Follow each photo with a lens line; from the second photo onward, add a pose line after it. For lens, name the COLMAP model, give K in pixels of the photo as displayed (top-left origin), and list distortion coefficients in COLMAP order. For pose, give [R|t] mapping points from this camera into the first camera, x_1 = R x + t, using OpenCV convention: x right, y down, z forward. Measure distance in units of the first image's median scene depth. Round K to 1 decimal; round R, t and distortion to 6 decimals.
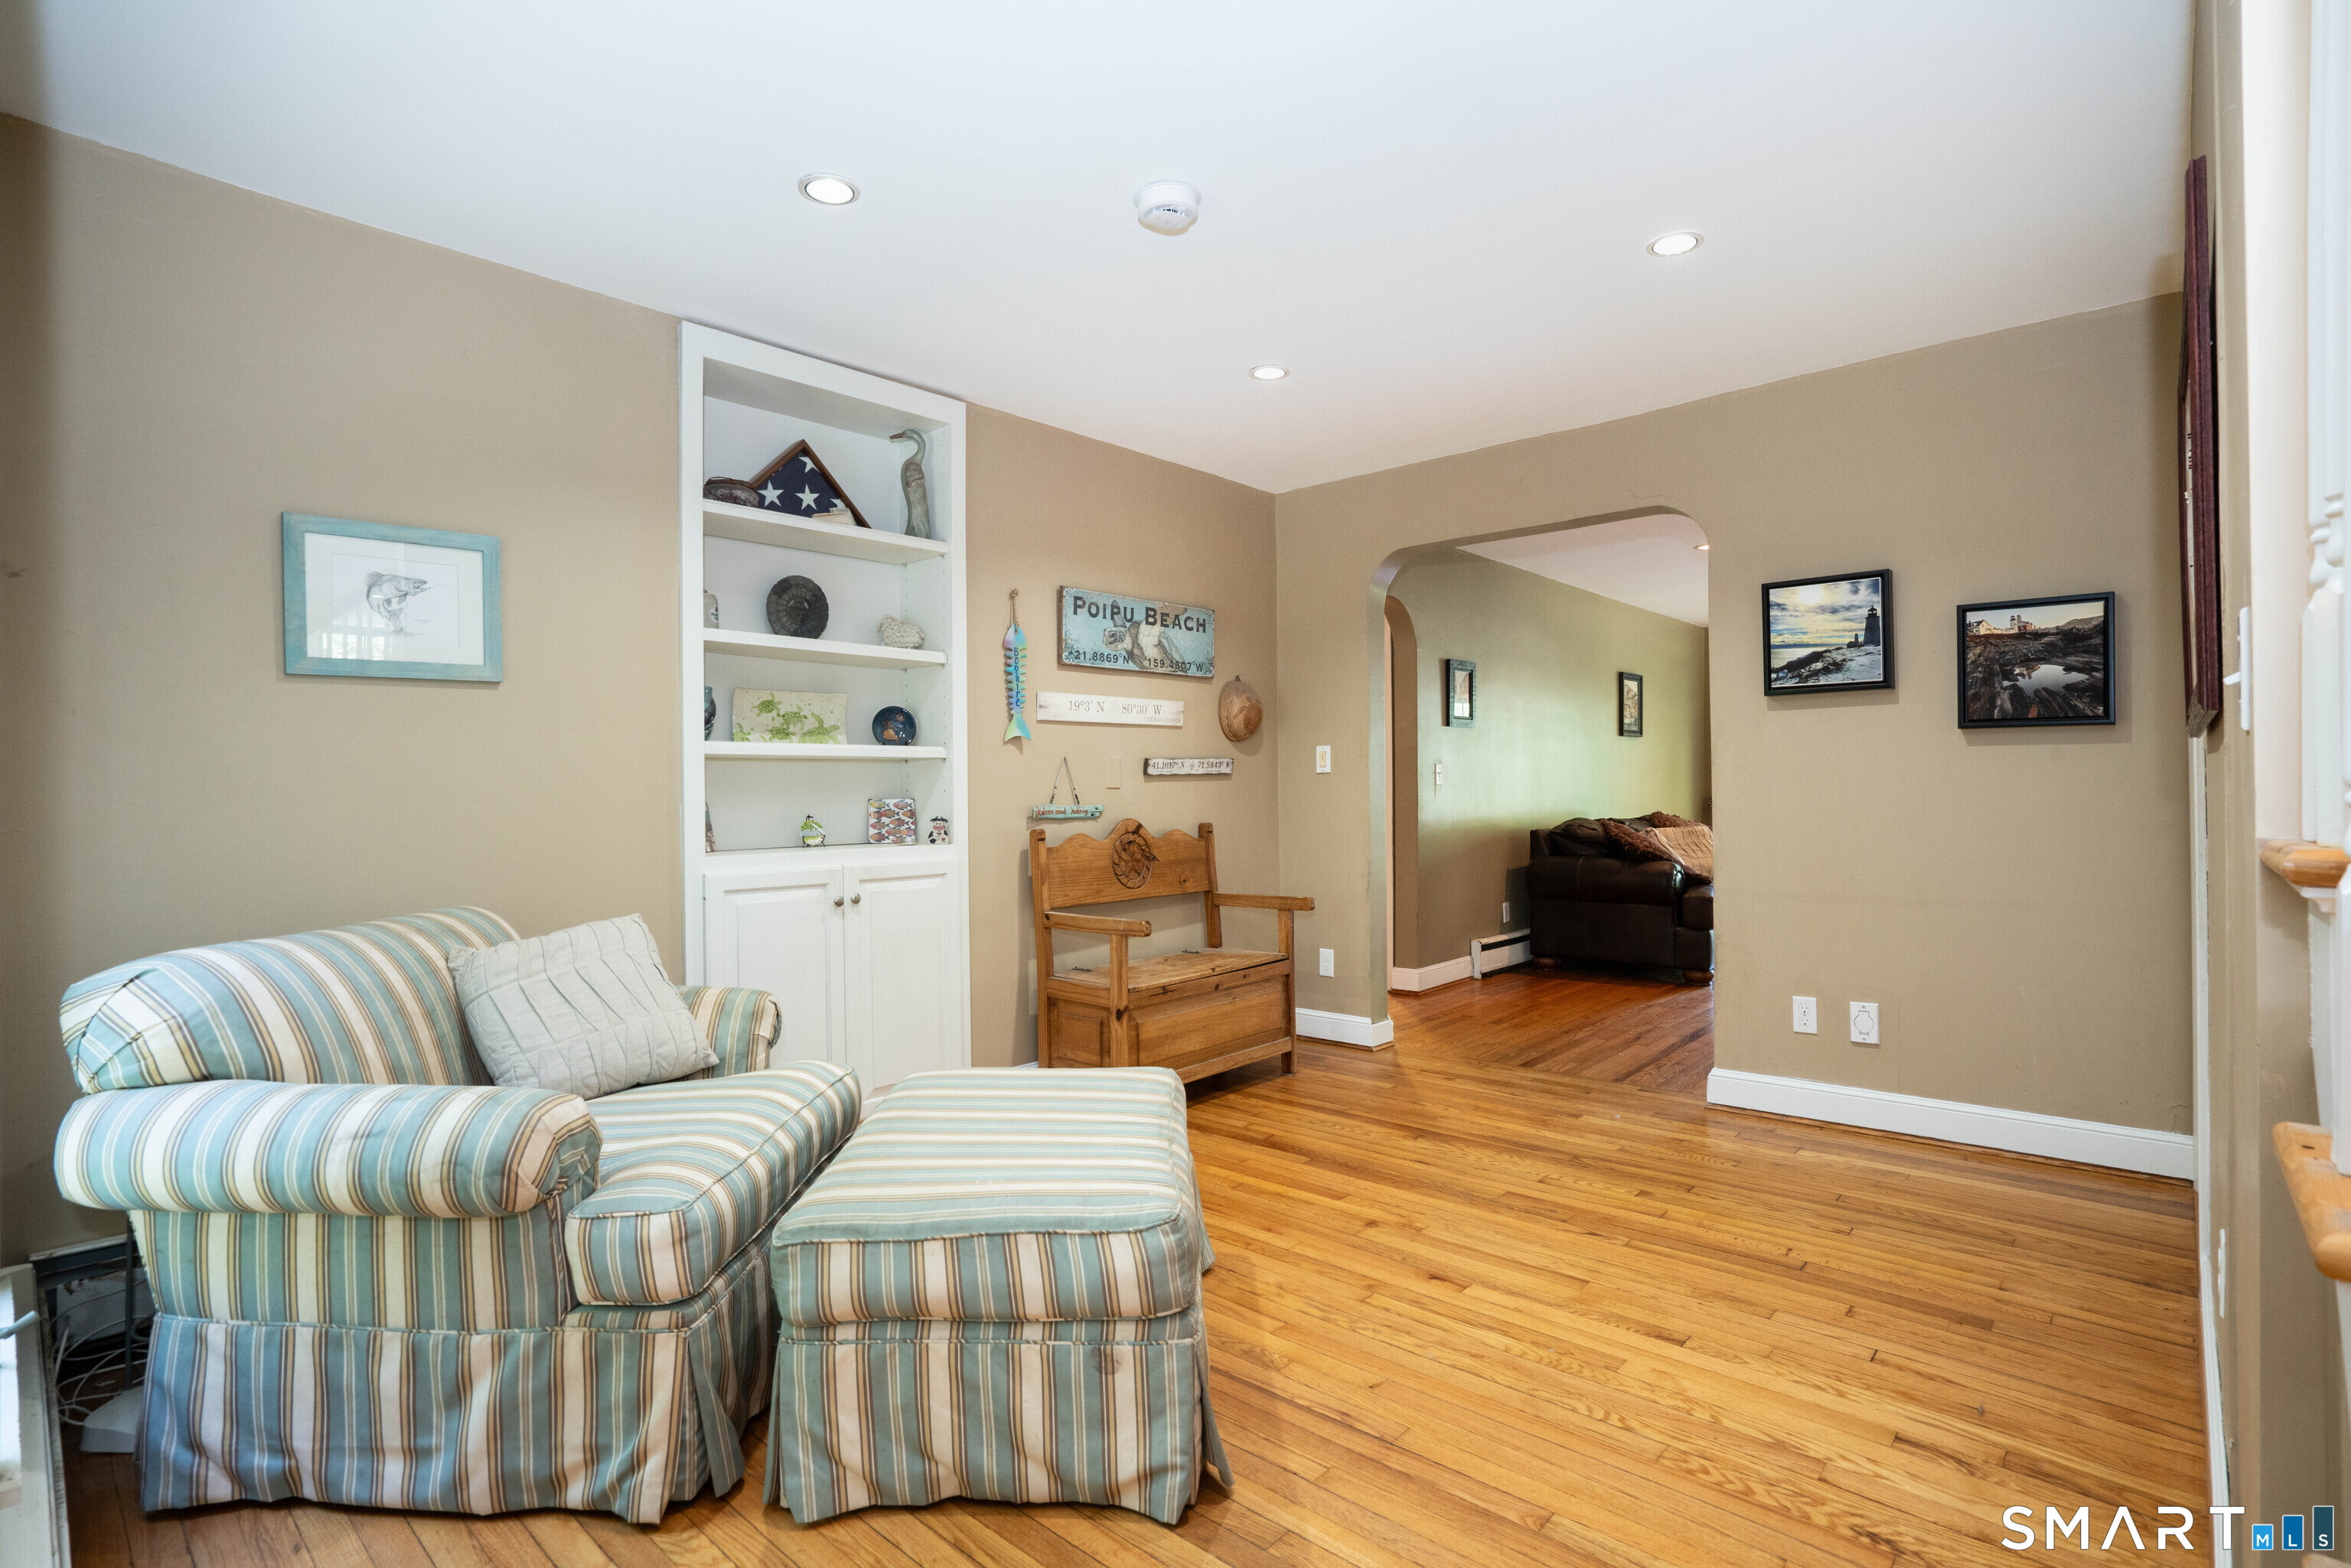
lens RADIAL K [[1143.9, 0, 1178.8], [0, 1143.9, 777.3], [0, 0, 1]] dist [-0.004520, -0.000172]
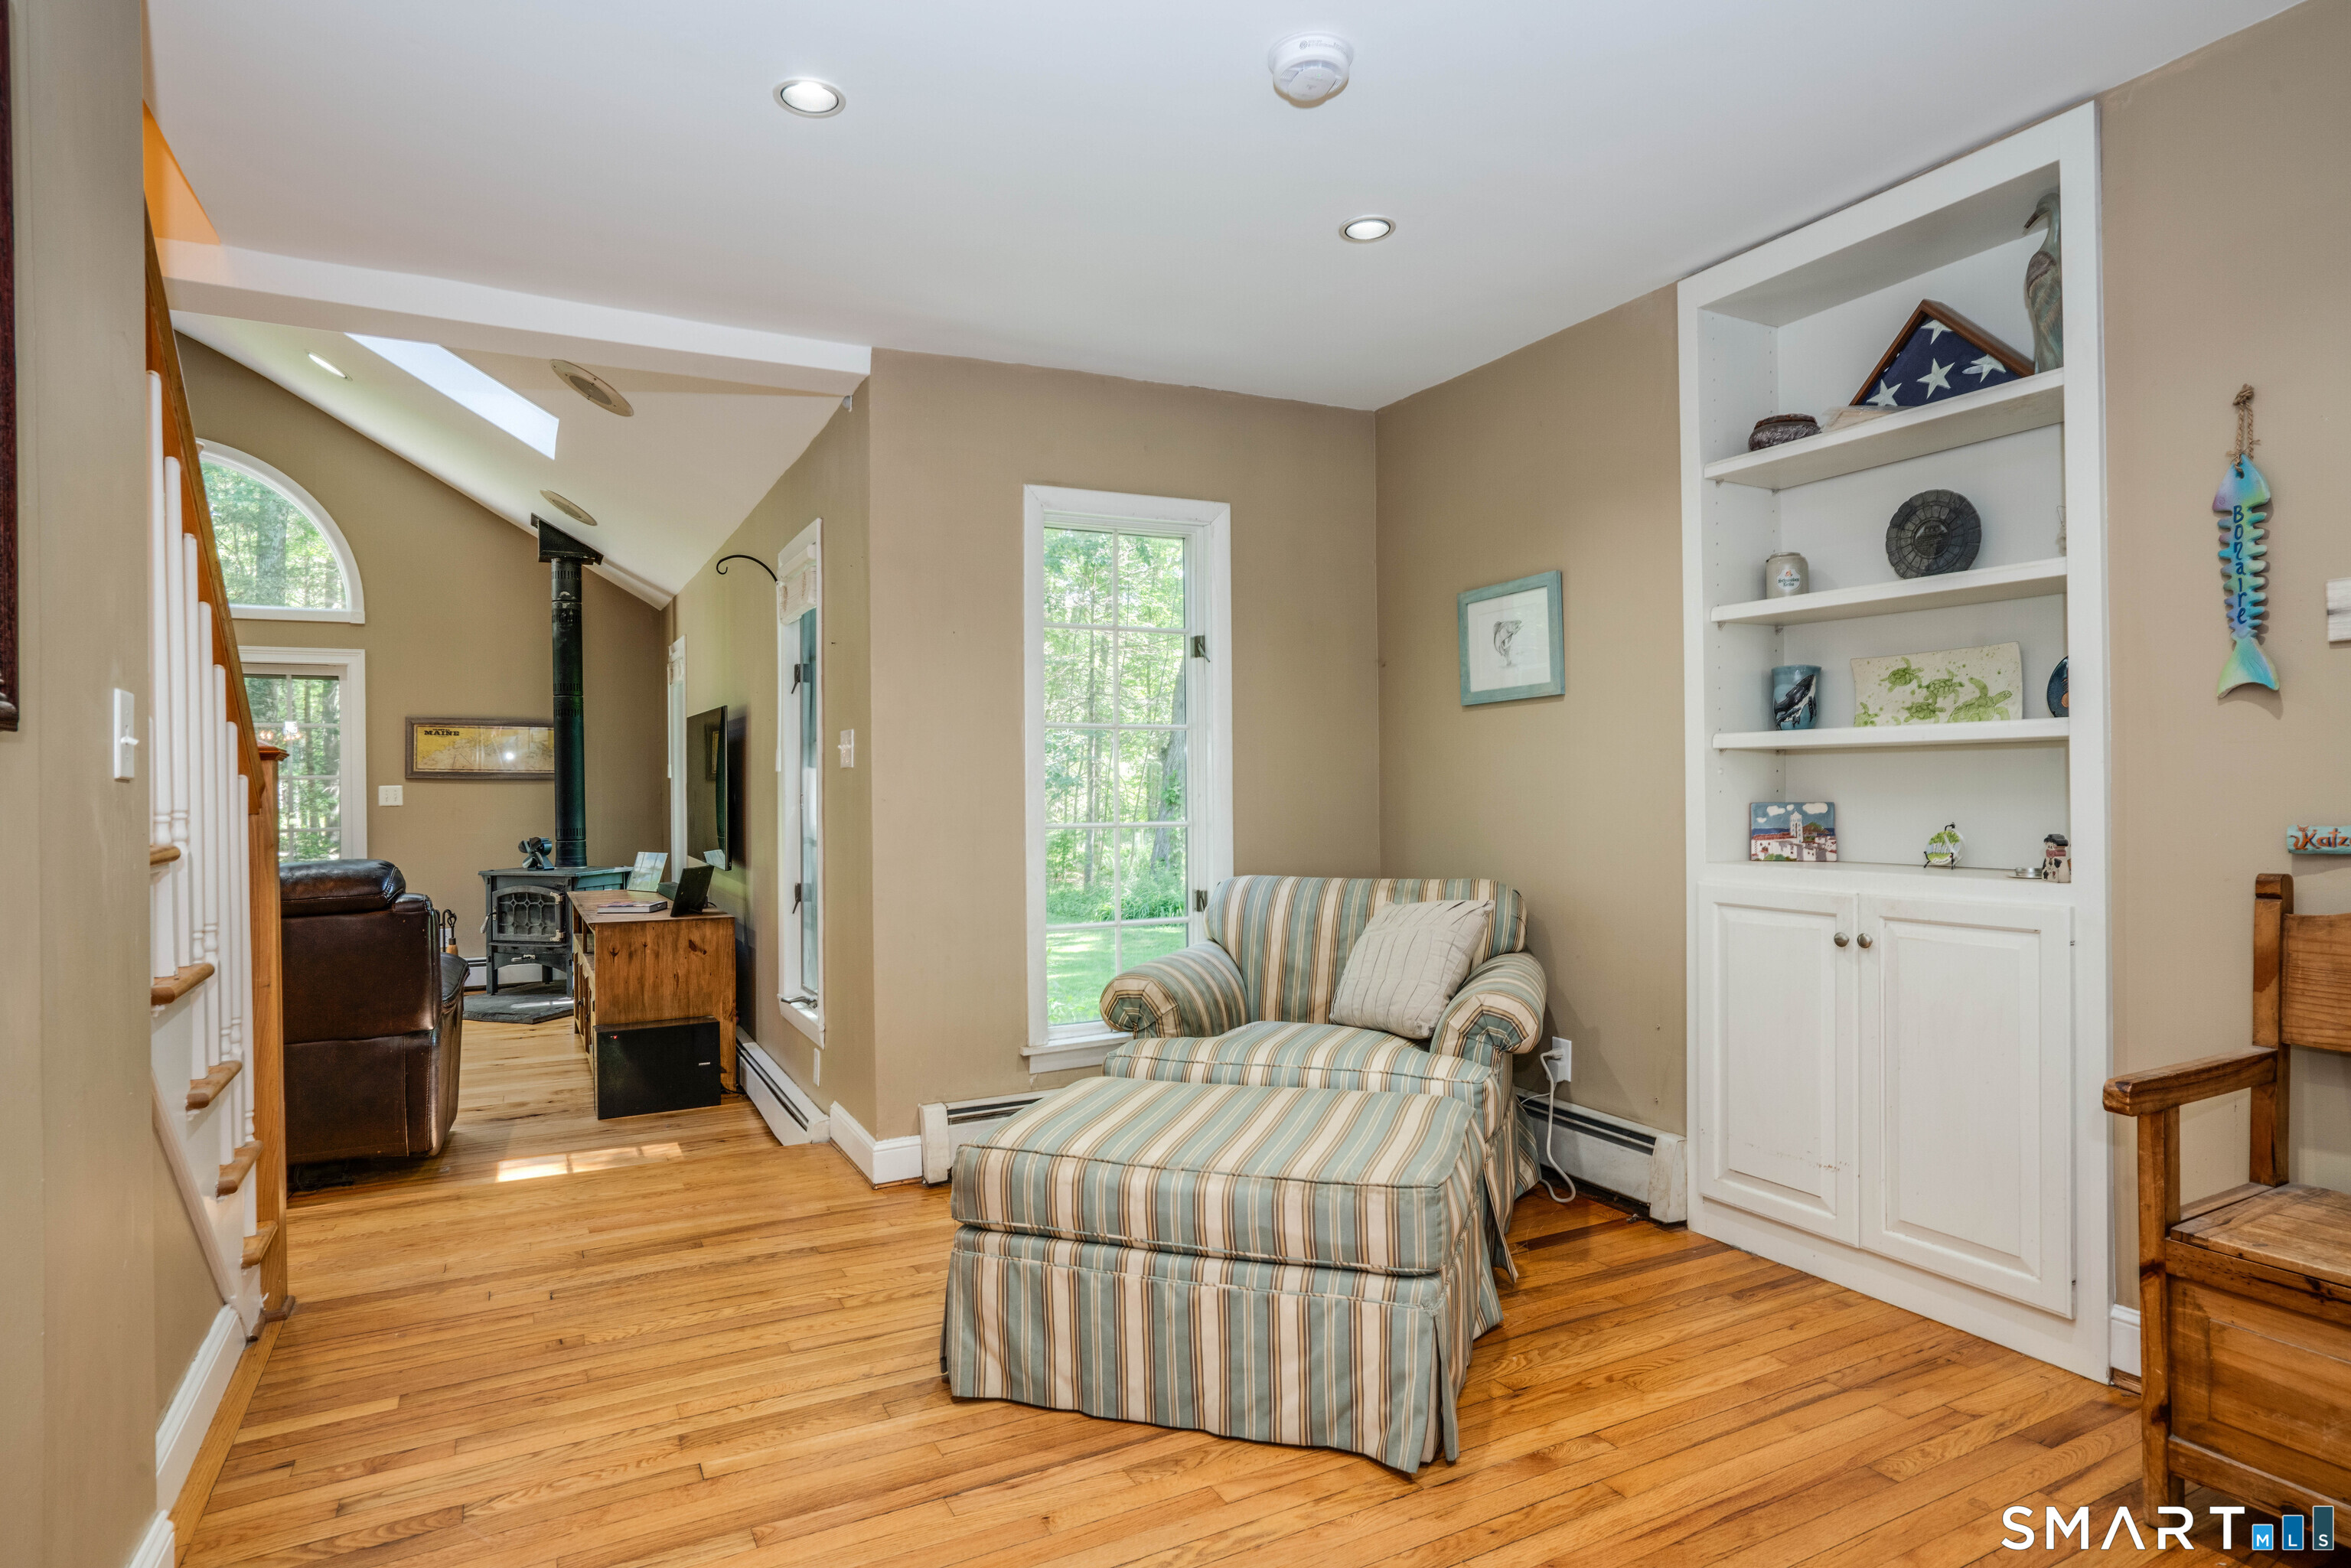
lens RADIAL K [[1254.2, 0, 1168.2], [0, 1254.2, 790.5], [0, 0, 1]] dist [-0.004590, -0.000409]
pose [[-0.347173, 0.009813, -0.937750, 0.576261], [0.011493, 0.999915, 0.006209, 0.002132], [0.937731, -0.008622, -0.347257, 0.824455]]
